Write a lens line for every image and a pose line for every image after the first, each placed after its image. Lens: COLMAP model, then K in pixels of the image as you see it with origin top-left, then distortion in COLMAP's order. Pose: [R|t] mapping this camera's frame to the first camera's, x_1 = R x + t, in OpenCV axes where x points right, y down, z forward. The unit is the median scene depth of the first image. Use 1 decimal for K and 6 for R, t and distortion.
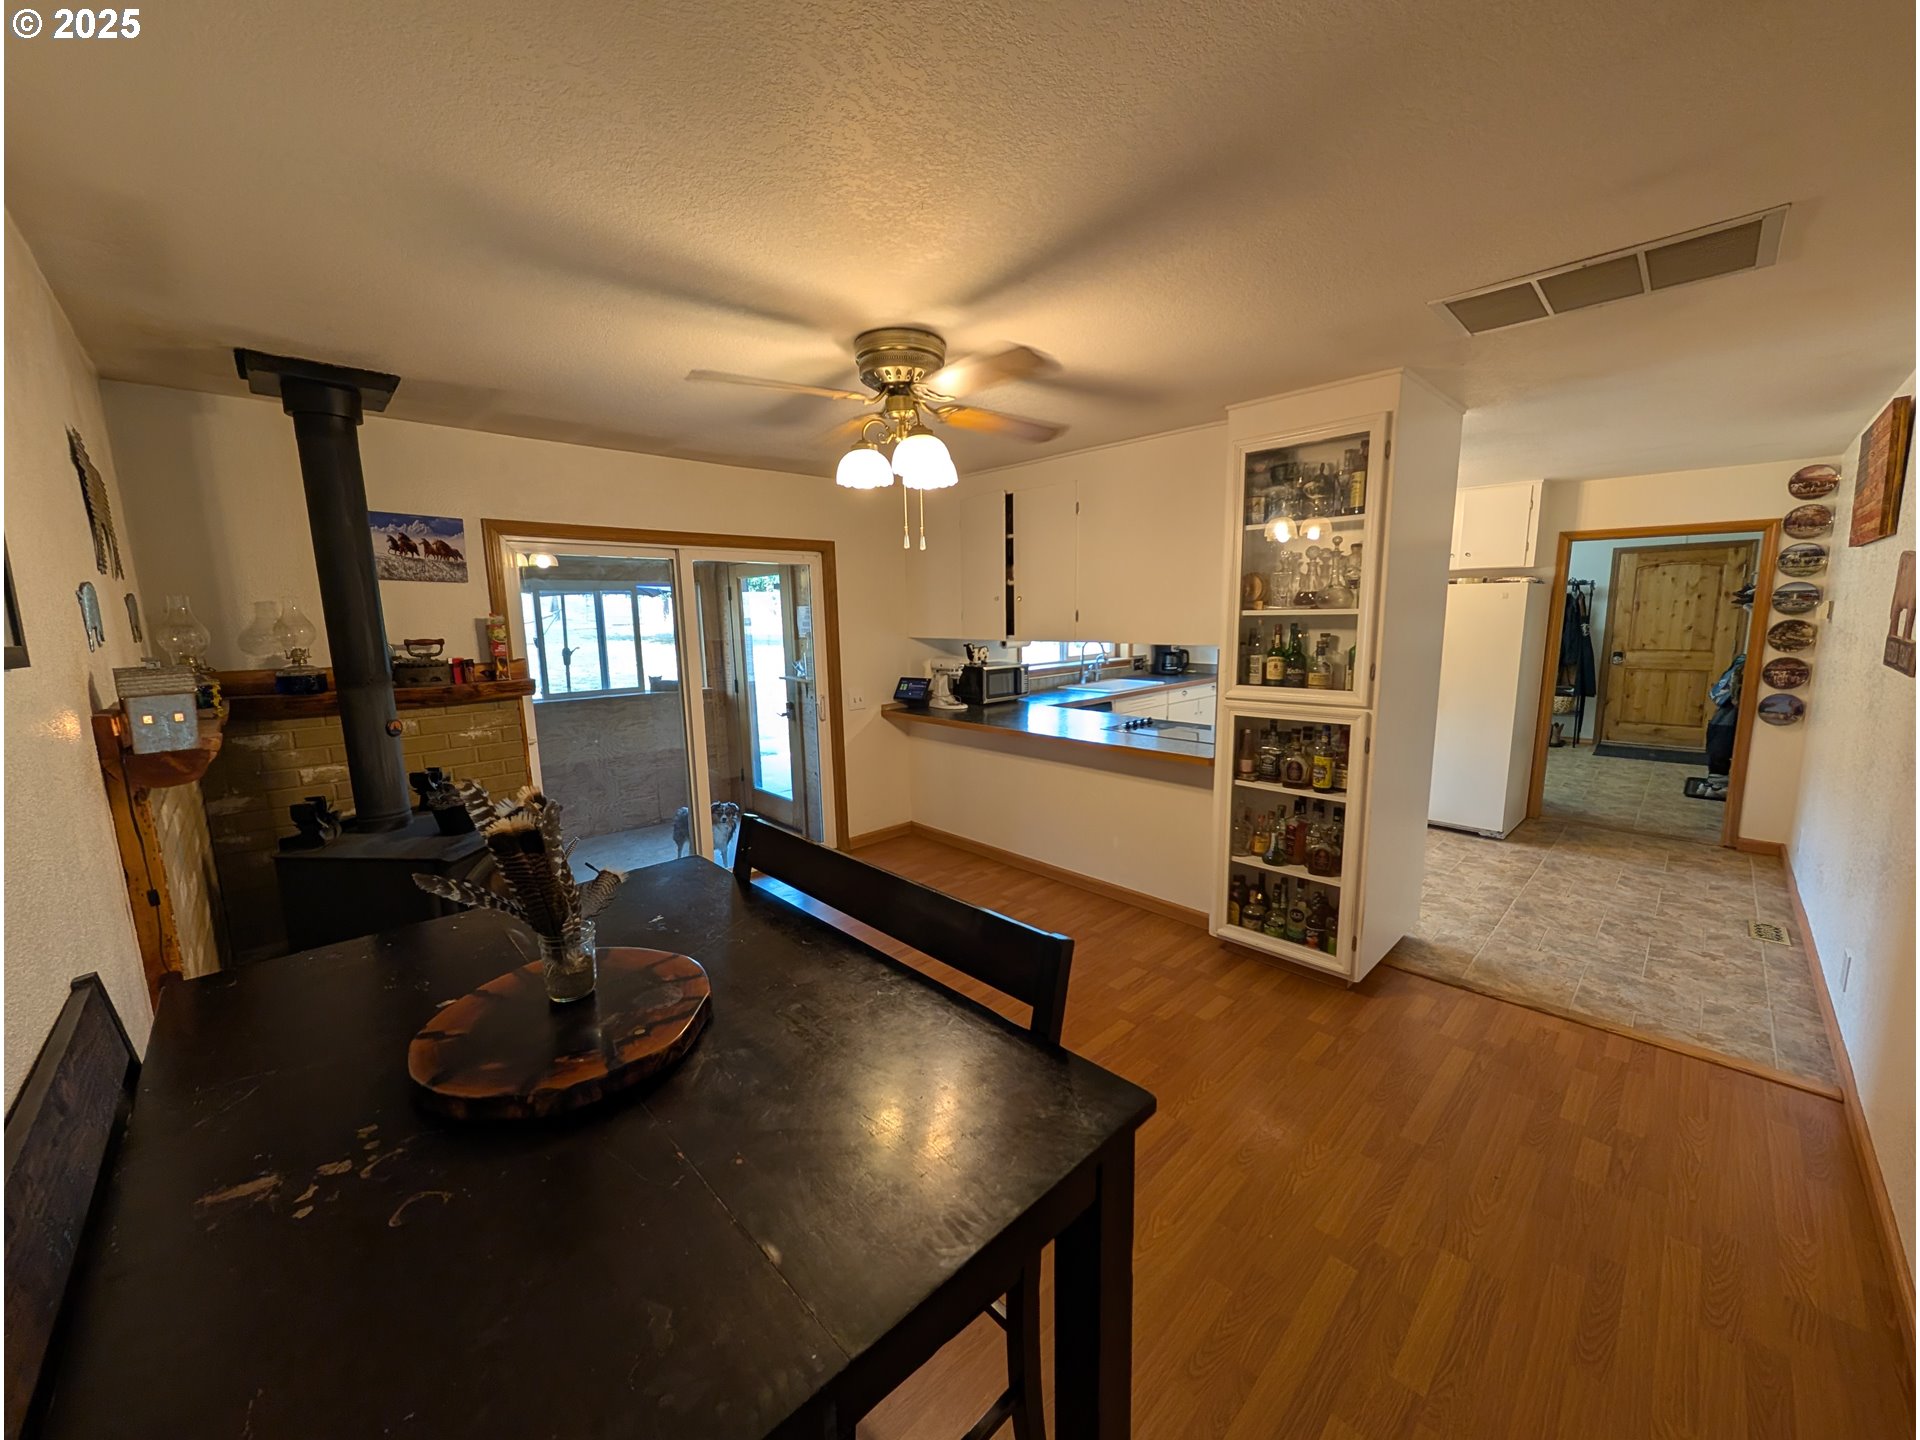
lens RADIAL K [[720.7, 0, 956.2], [0, 720.7, 718.7], [0, 0, 1]] dist [0.000268, 0.000133]
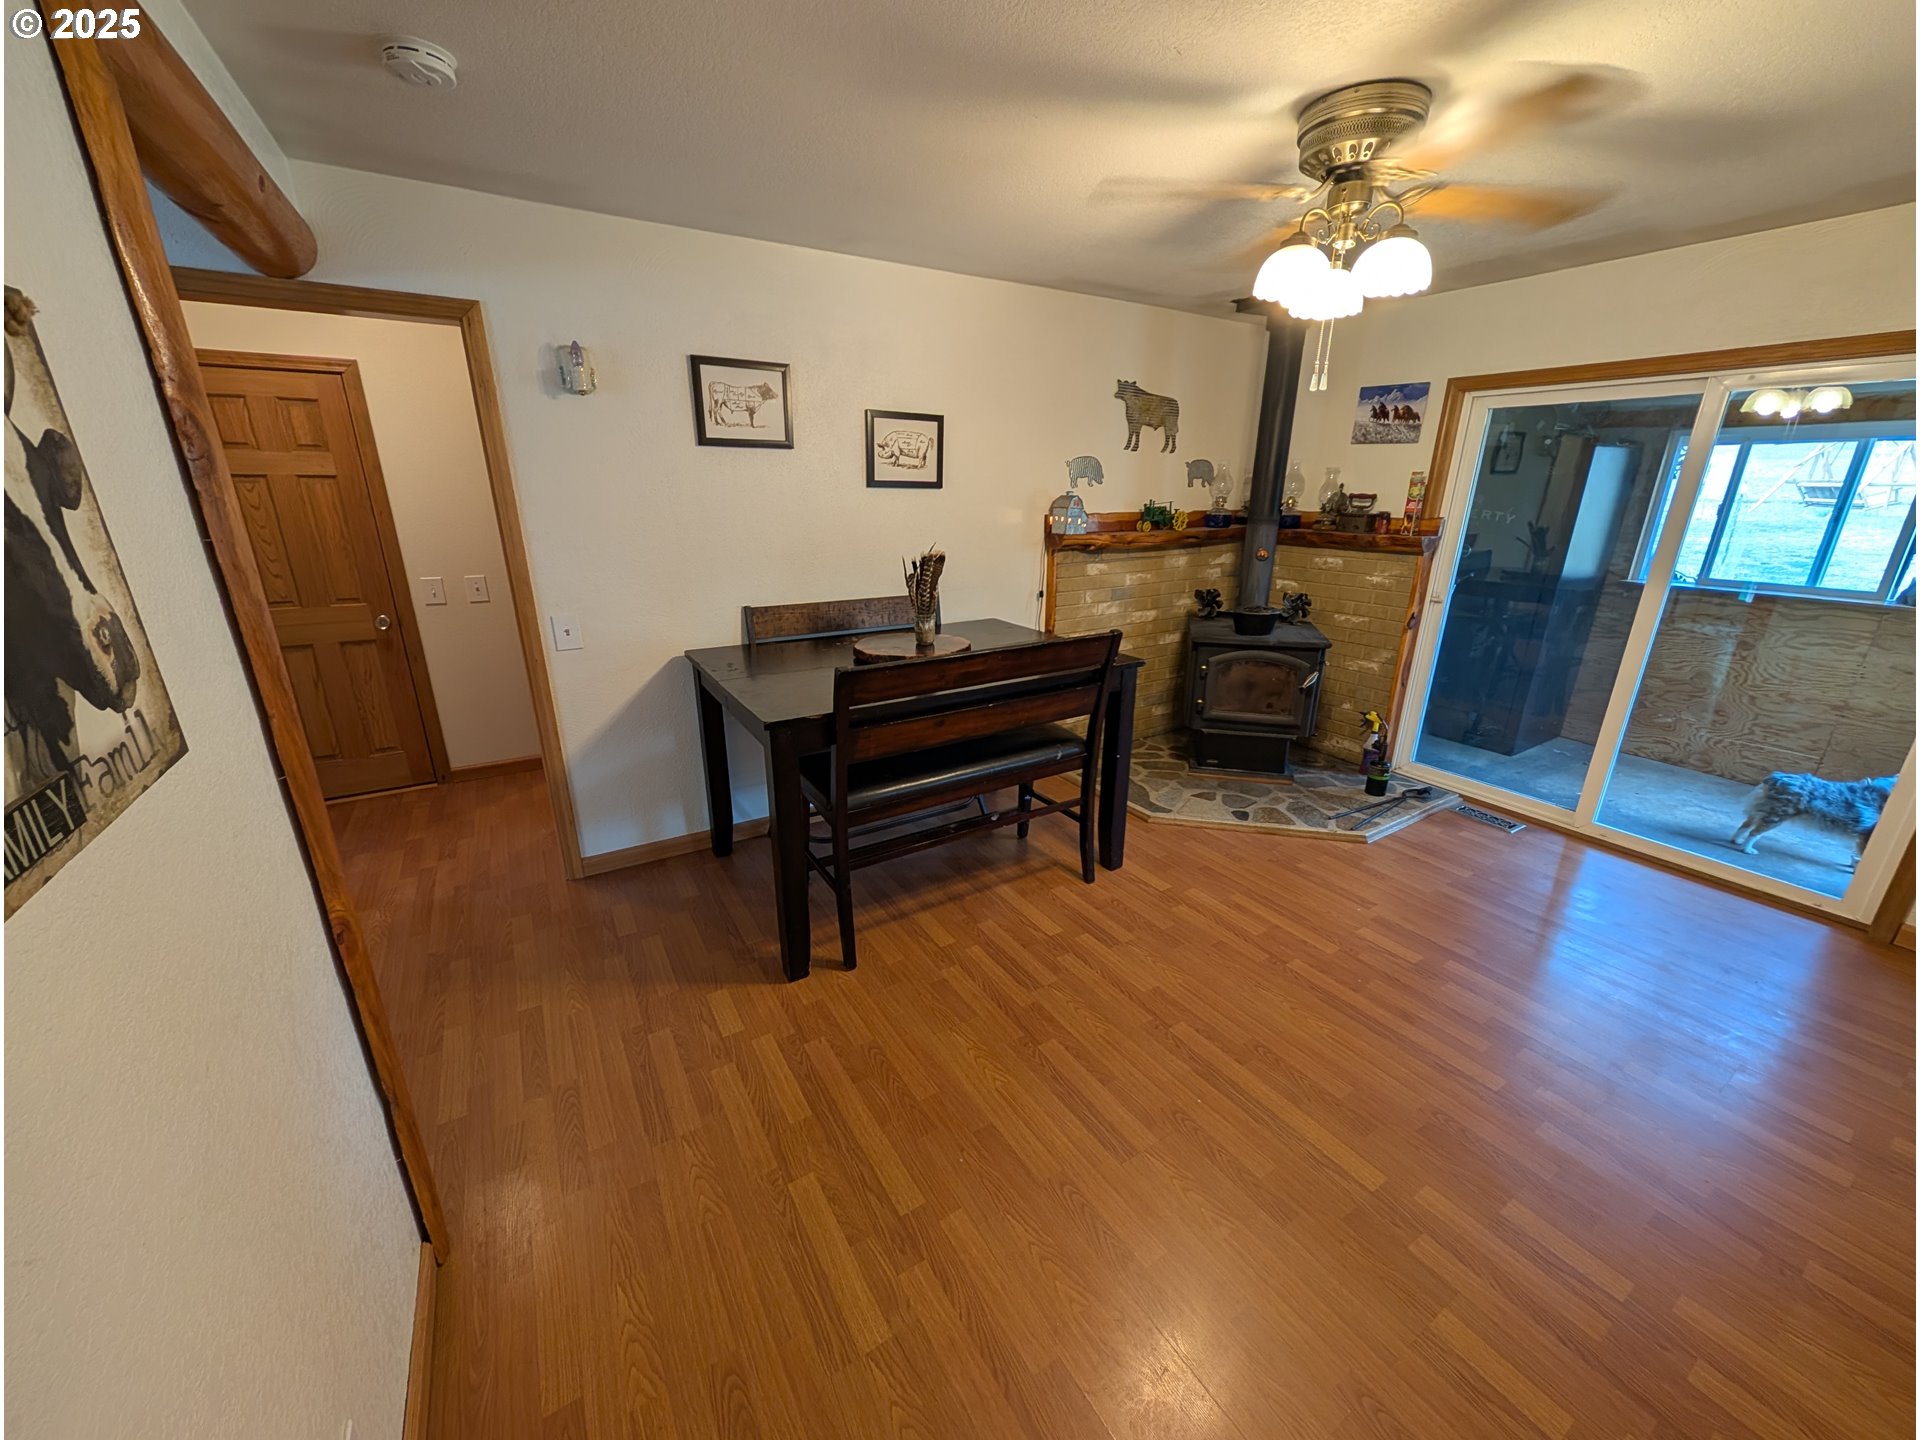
lens RADIAL K [[720.7, 0, 960.0], [0, 720.7, 722.0], [0, 0, 1]] dist [0.000268, 0.000133]
pose [[-0.200669, 0.322081, -0.925200, 0.651305], [-0.157829, 0.921445, 0.355006, -0.079373], [0.966862, 0.217262, -0.134072, 0.582773]]
